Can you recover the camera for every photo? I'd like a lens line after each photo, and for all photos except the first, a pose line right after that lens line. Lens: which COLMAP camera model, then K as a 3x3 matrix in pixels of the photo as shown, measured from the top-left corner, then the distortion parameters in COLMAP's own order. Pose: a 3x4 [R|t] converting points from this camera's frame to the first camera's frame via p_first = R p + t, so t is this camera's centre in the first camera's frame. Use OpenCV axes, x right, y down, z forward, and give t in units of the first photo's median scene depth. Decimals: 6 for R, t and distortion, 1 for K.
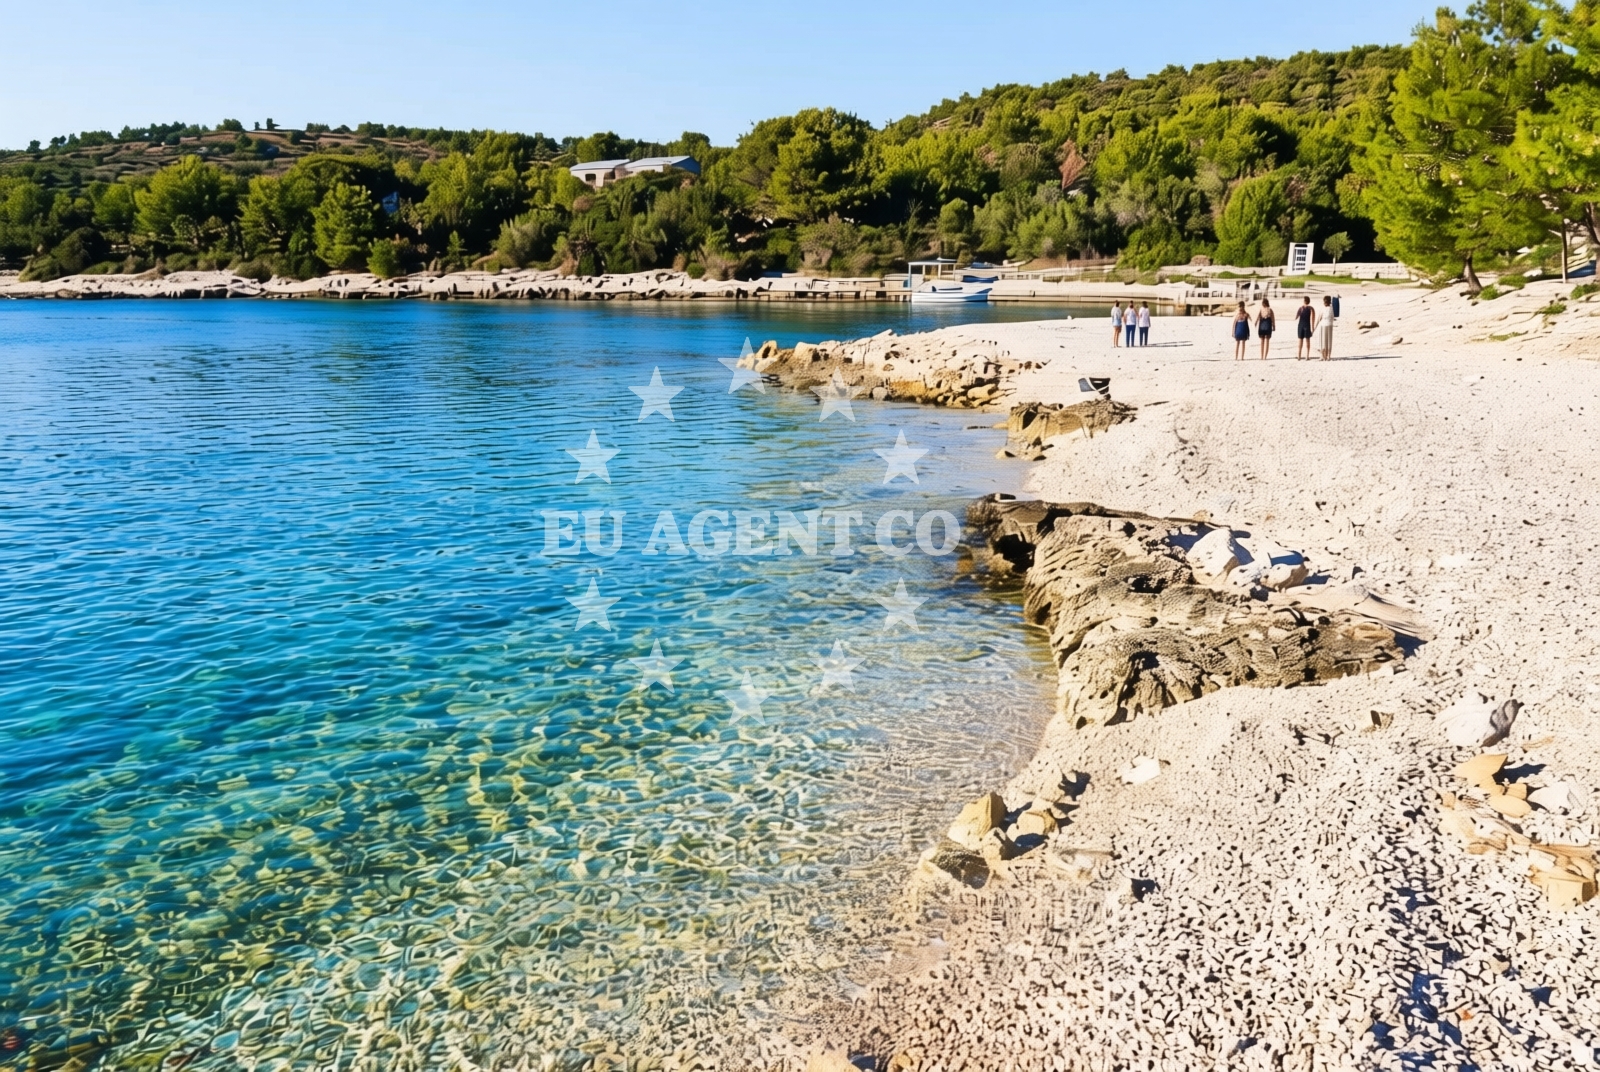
lens RADIAL K [[1206.4, 0, 800.0], [0, 1206.4, 536.0], [0, 0, 1]] dist [0.000331, -0.001905]
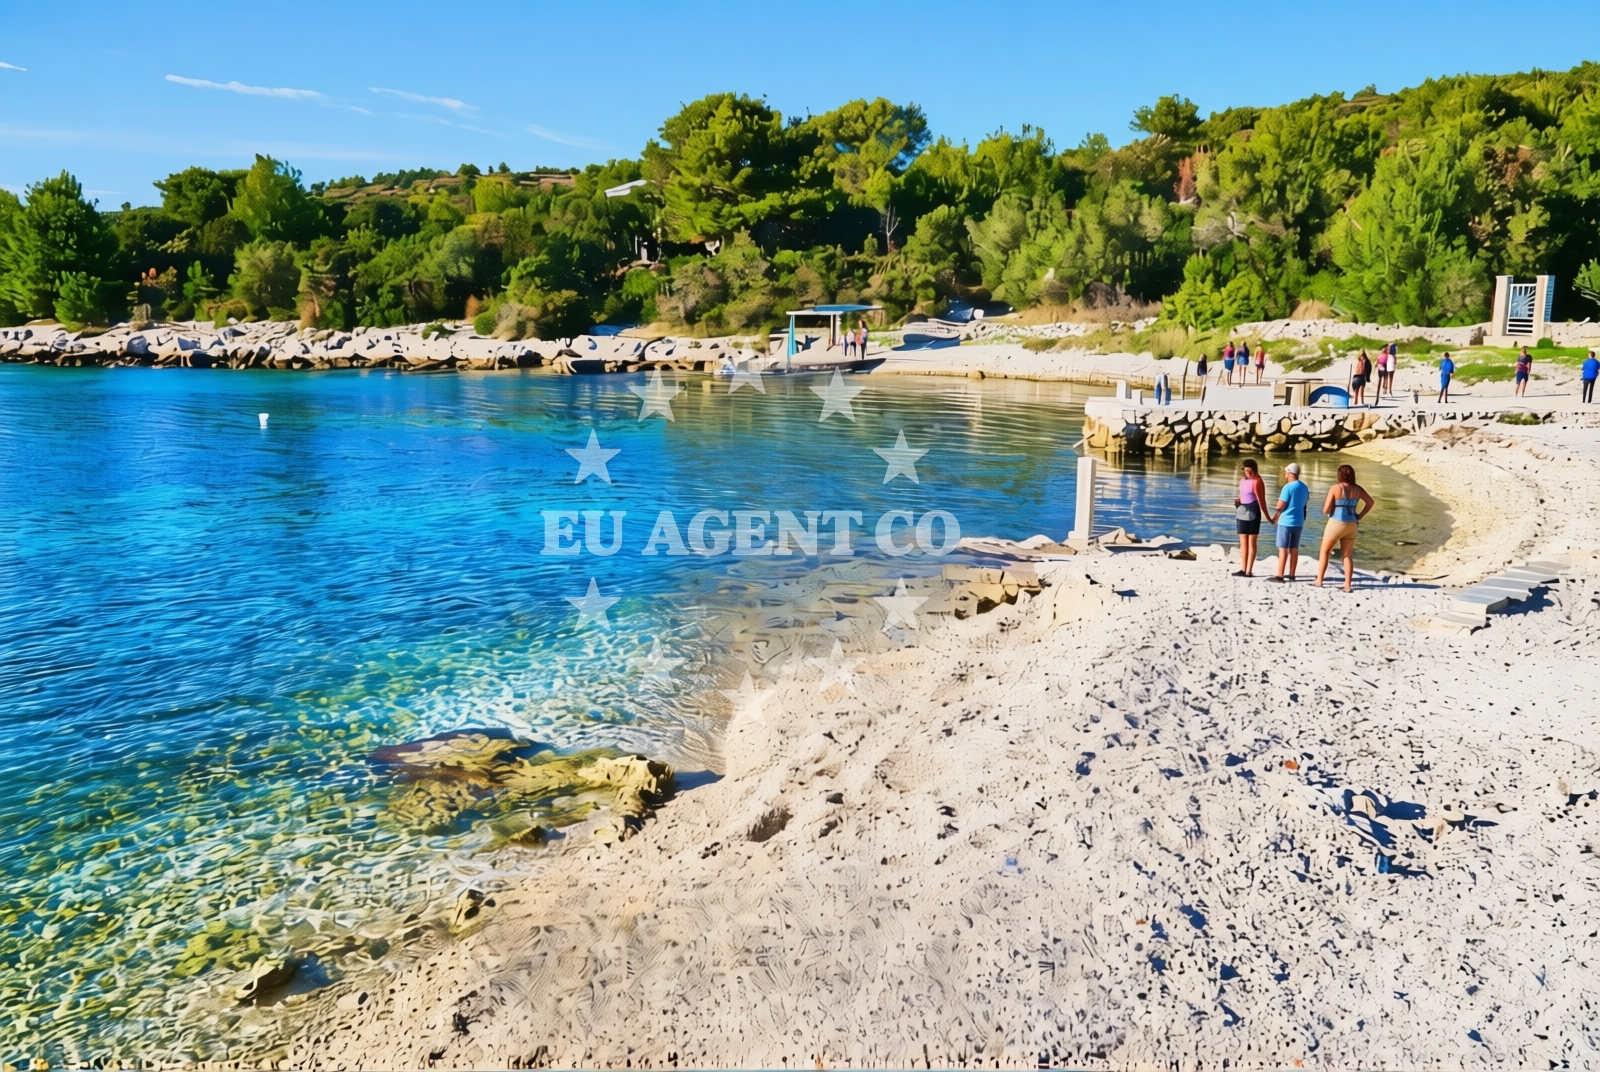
lens RADIAL K [[1206.4, 0, 800.0], [0, 1206.4, 536.0], [0, 0, 1]] dist [0.000331, -0.001905]
pose [[0.982648, 0.036855, -0.181784, 0.193909], [-0.042203, 0.998780, -0.025638, -0.101551], [0.180617, 0.032865, 0.983004, 0.423911]]
